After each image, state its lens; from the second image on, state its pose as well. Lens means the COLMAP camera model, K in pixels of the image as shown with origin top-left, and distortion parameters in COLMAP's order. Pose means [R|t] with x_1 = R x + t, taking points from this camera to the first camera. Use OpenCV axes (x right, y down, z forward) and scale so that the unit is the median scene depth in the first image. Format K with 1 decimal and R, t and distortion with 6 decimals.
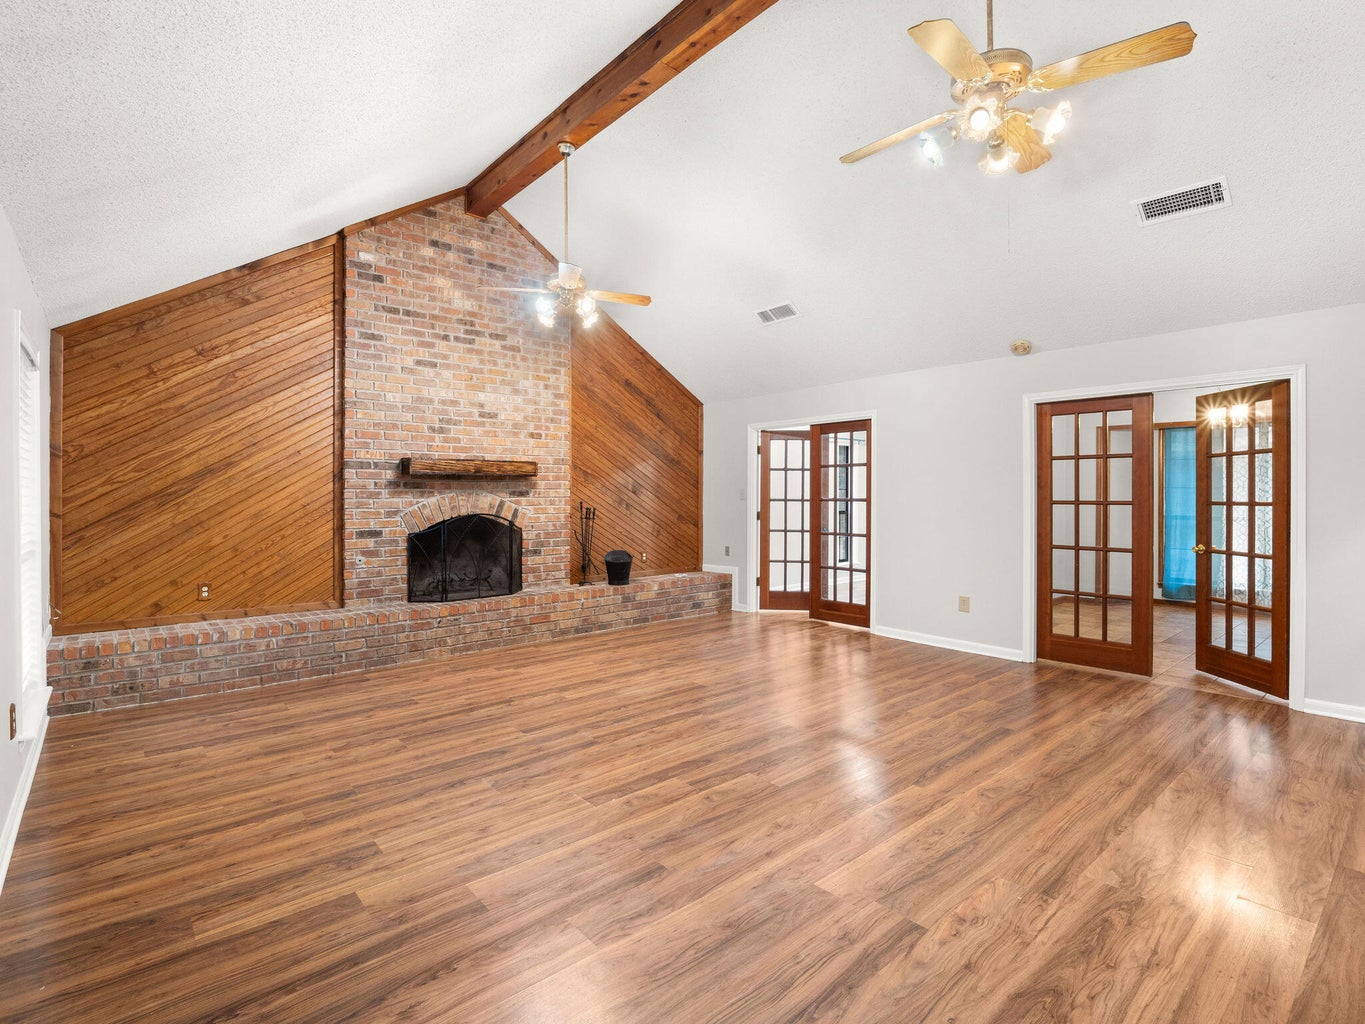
lens RADIAL K [[669.6, 0, 684.8], [0, 669.6, 508.9], [0, 0, 1]] dist [-0.010289, -0.000353]
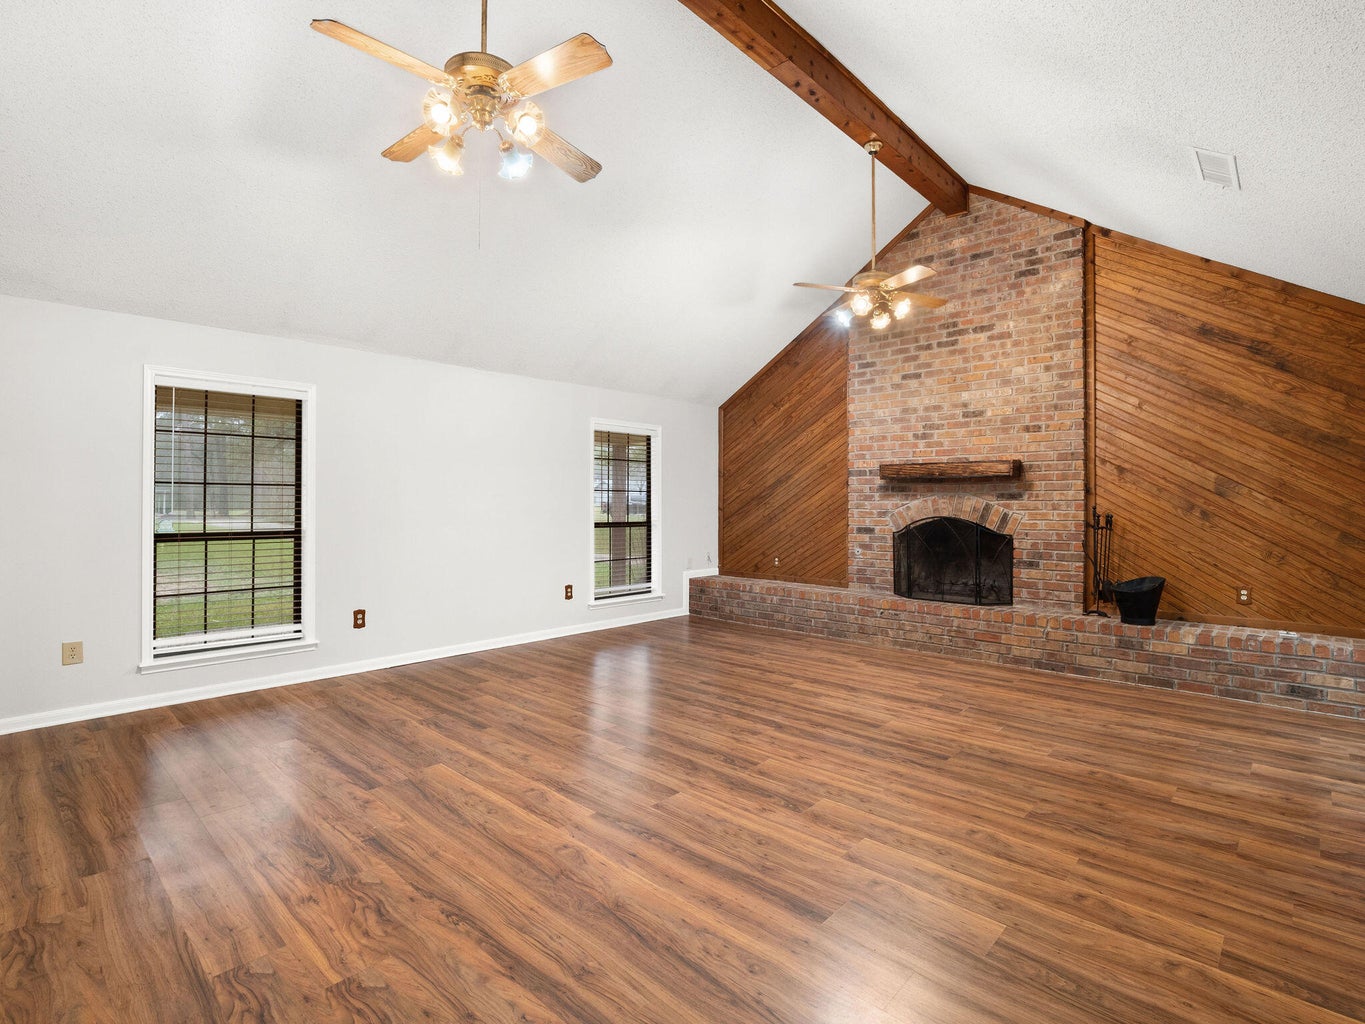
lens RADIAL K [[669.6, 0, 684.8], [0, 669.6, 508.9], [0, 0, 1]] dist [-0.010289, -0.000353]
pose [[0.107191, 0.015776, -0.994113, 0.654682], [-0.021351, 0.999680, 0.013562, -0.009857], [0.994009, 0.019771, 0.107494, 0.526222]]
